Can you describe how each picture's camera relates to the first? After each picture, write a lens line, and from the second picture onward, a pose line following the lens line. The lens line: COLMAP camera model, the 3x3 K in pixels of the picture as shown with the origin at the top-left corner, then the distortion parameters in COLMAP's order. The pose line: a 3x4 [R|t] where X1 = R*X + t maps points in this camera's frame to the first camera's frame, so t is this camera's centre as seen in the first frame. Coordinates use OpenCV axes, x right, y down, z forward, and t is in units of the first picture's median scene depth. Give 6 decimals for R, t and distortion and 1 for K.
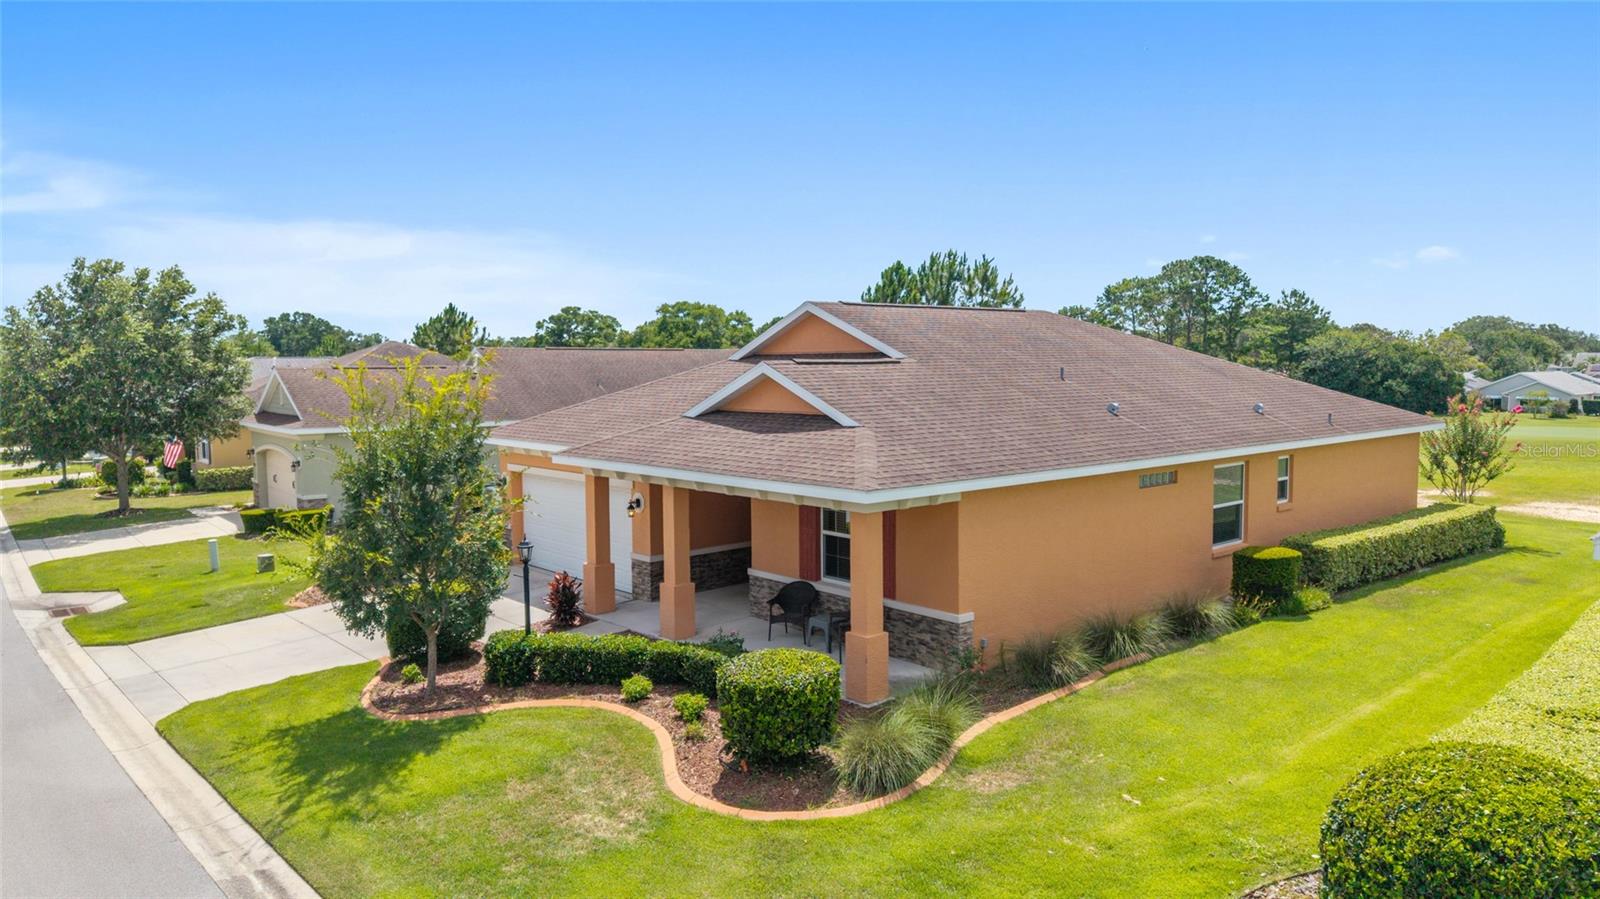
lens RADIAL K [[1064.6, 0, 800.0], [0, 1064.6, 449.5], [0, 0, 1]] dist [0.016012, -0.005606]
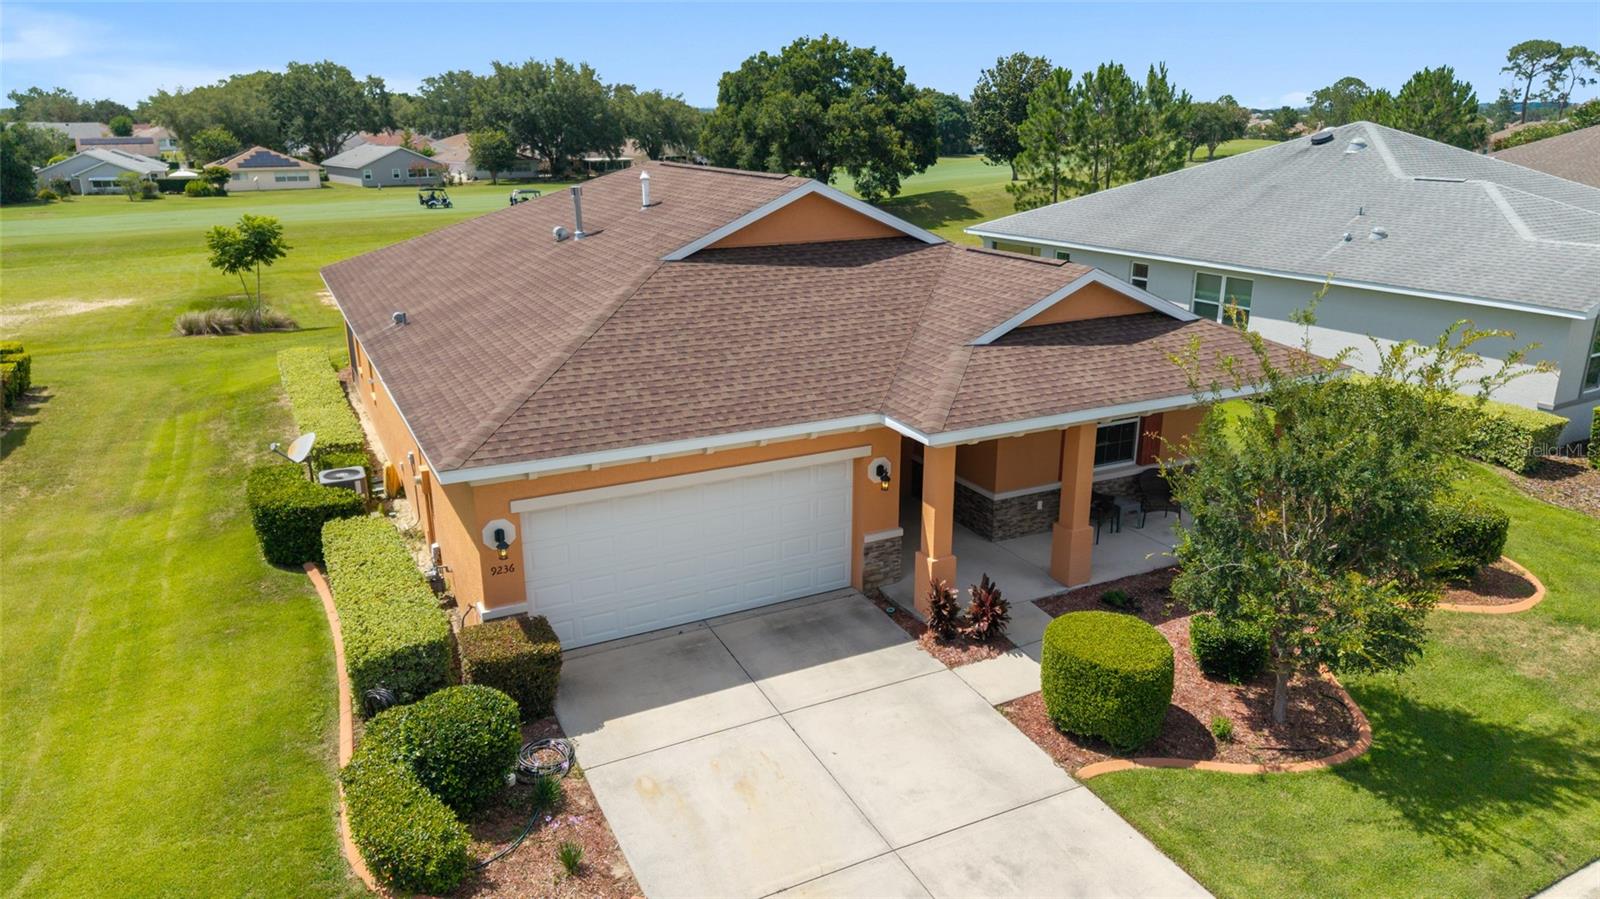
lens RADIAL K [[1064.6, 0, 800.0], [0, 1064.6, 449.5], [0, 0, 1]] dist [0.016012, -0.005606]
pose [[0.259536, -0.283316, 0.923241, -0.877384], [0.080373, 0.959020, 0.271701, -0.178192], [-0.962383, 0.003688, 0.271671, 0.854363]]
